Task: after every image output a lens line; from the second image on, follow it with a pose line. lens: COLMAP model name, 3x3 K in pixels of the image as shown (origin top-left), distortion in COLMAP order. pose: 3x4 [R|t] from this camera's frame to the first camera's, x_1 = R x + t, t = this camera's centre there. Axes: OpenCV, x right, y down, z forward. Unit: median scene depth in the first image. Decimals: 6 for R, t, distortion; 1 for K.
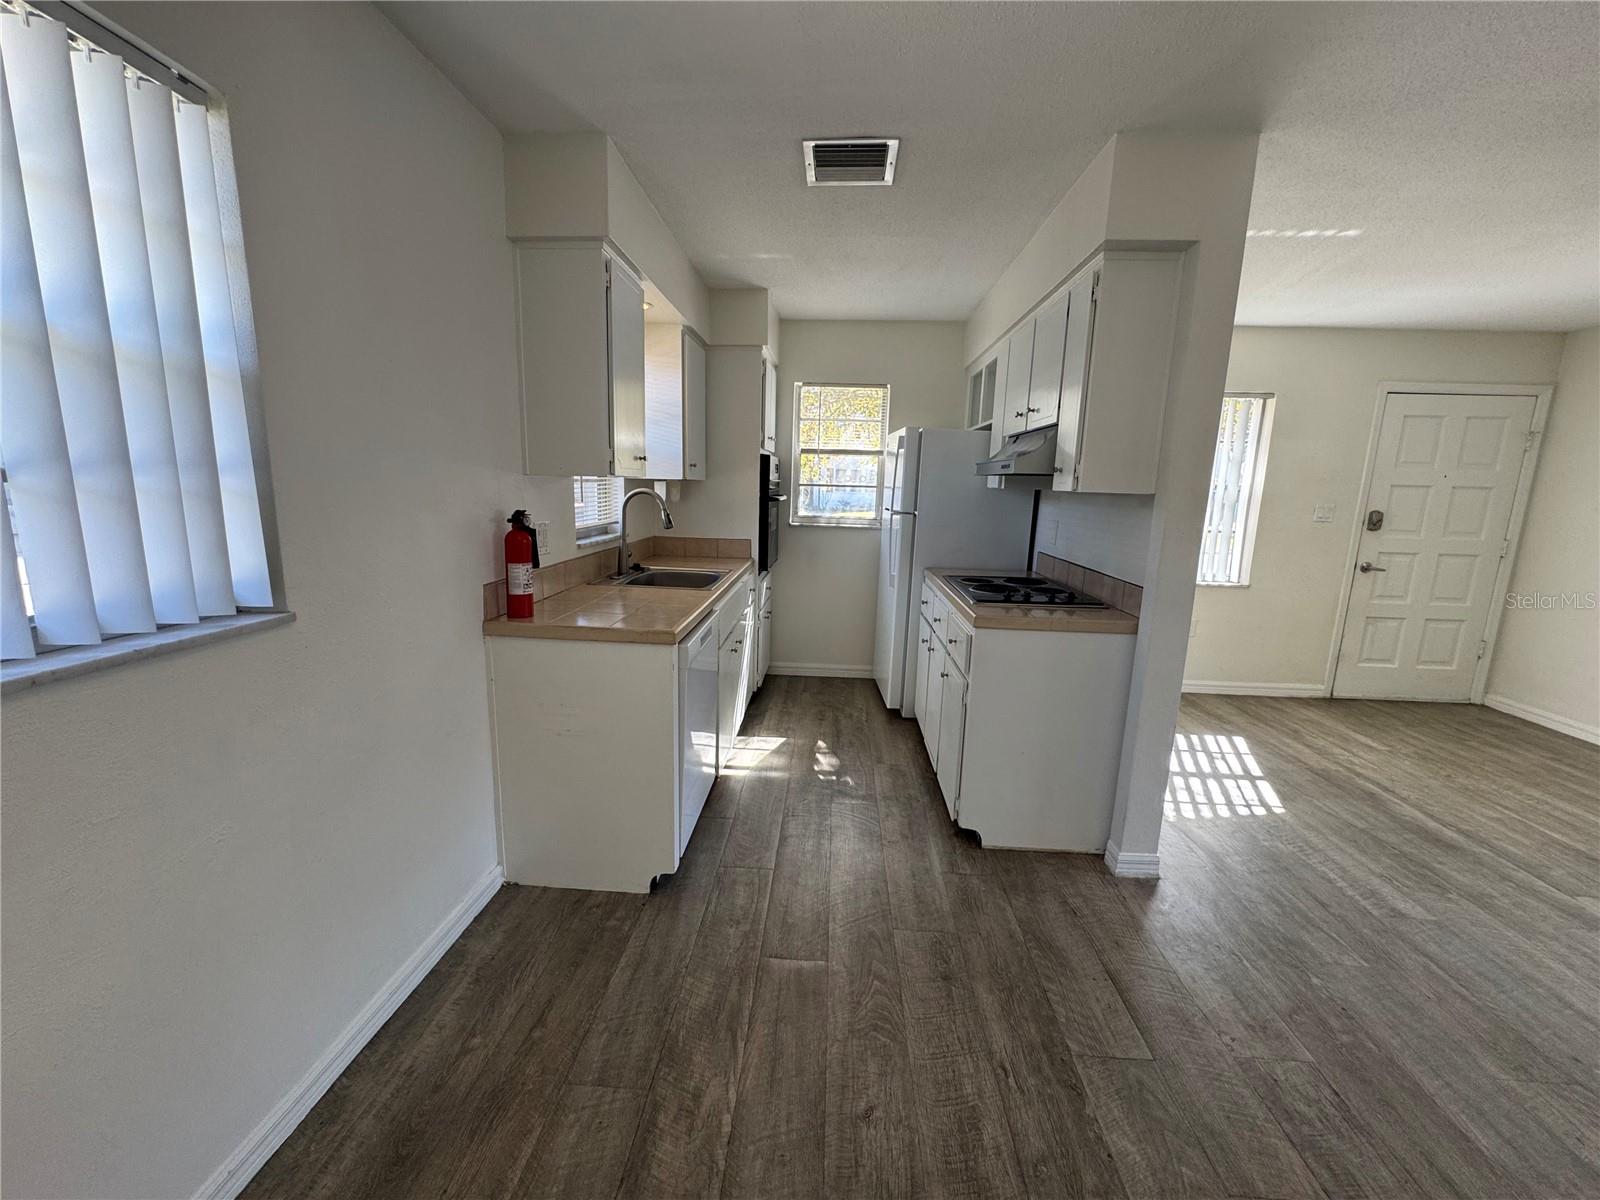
lens RADIAL K [[644.8, 0, 797.5], [0, 644.8, 597.5], [0, 0, 1]] dist [-0.003116, 0.000544]
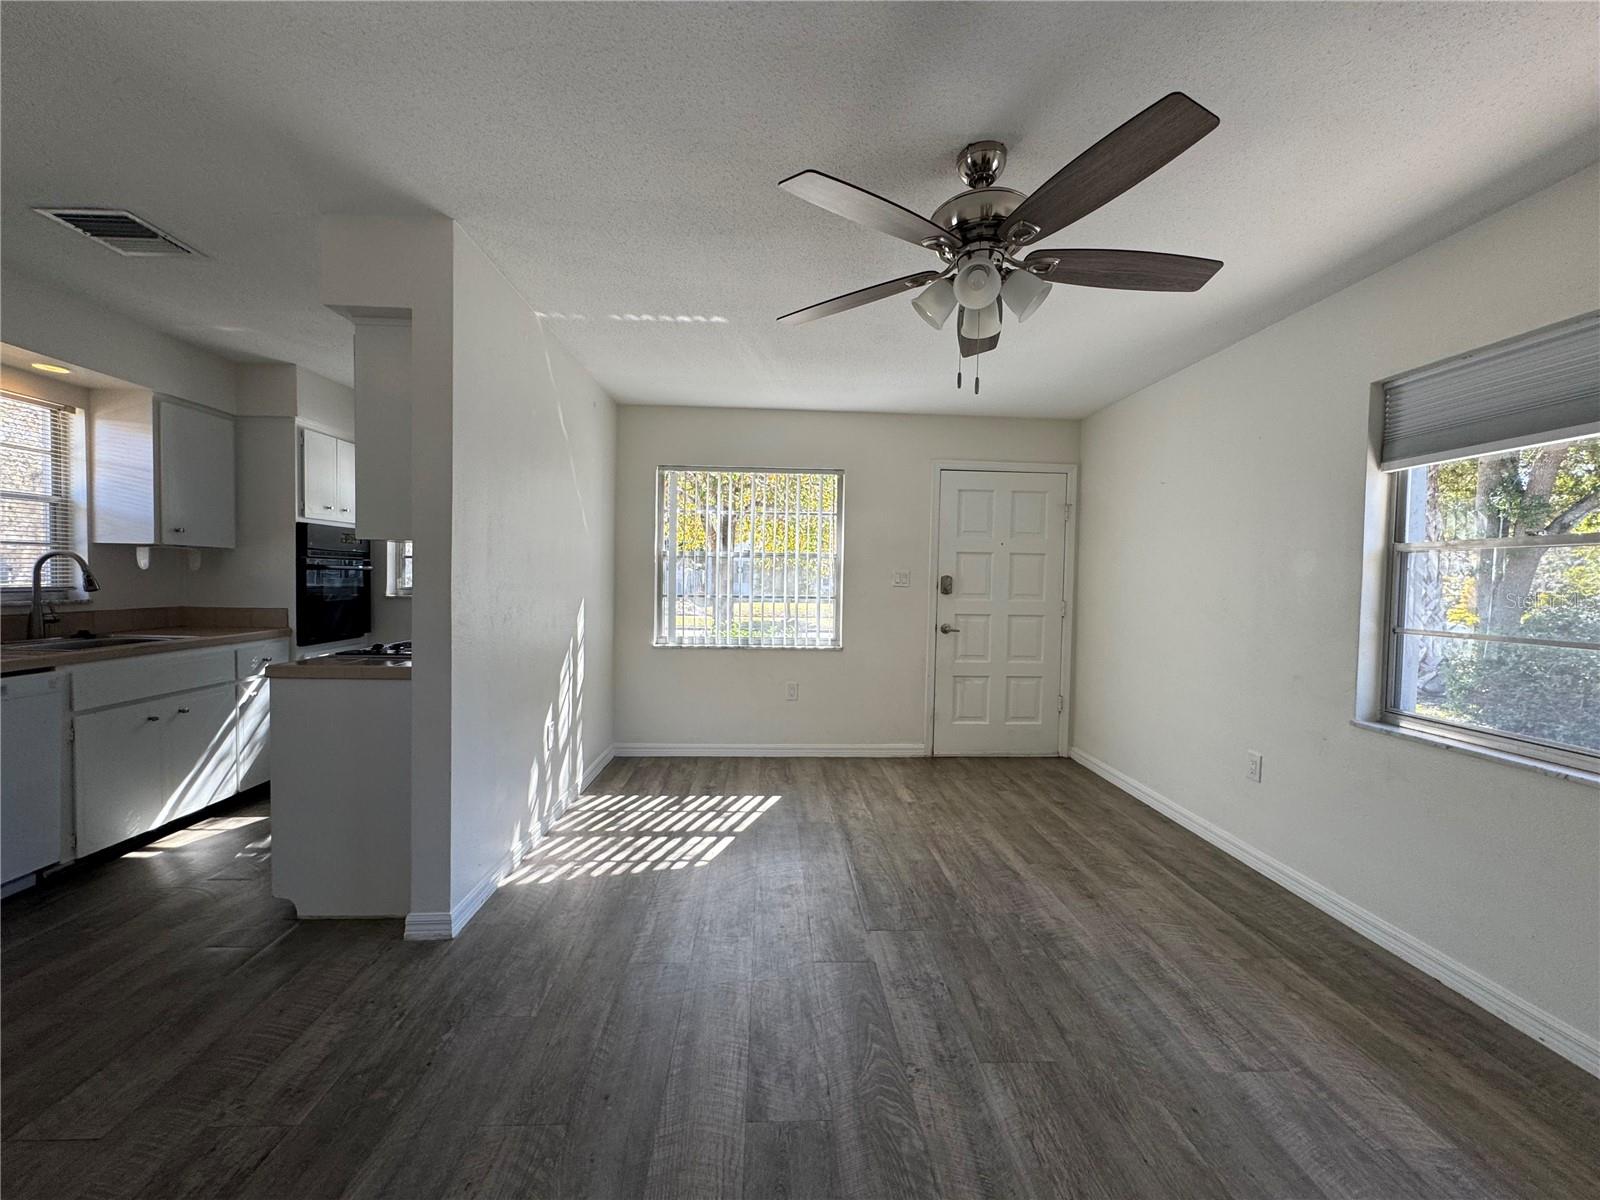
lens RADIAL K [[644.8, 0, 796.3], [0, 644.8, 597.3], [0, 0, 1]] dist [-0.003116, 0.000544]
pose [[0.994547, -0.012191, 0.103579, 0.776235], [0.027009, 0.989370, -0.142891, 0.069468], [-0.100736, 0.144909, 0.984304, -0.045158]]
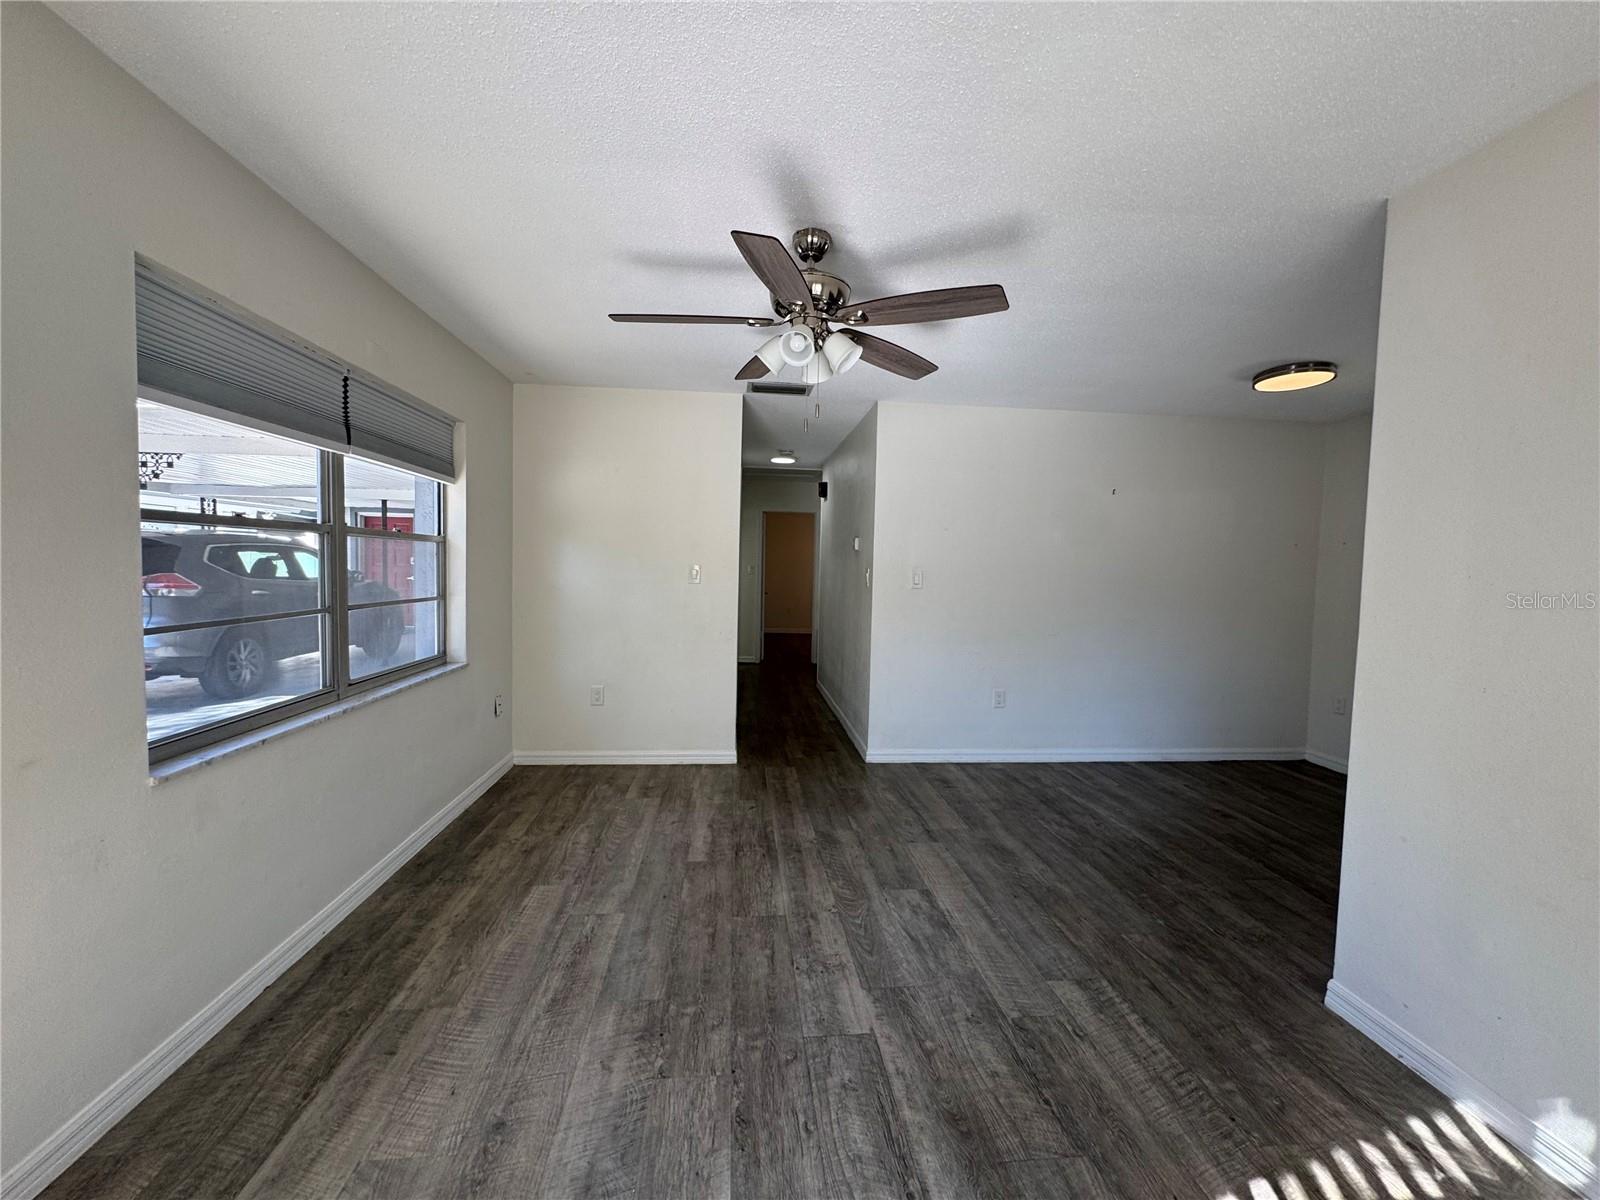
lens RADIAL K [[644.8, 0, 796.9], [0, 644.8, 602.1], [0, 0, 1]] dist [-0.003116, 0.000544]
pose [[-0.986332, -0.044046, -0.158776, 1.131181], [-0.079930, 0.970540, 0.227295, -0.180009], [0.144087, 0.236879, -0.960795, 1.274105]]
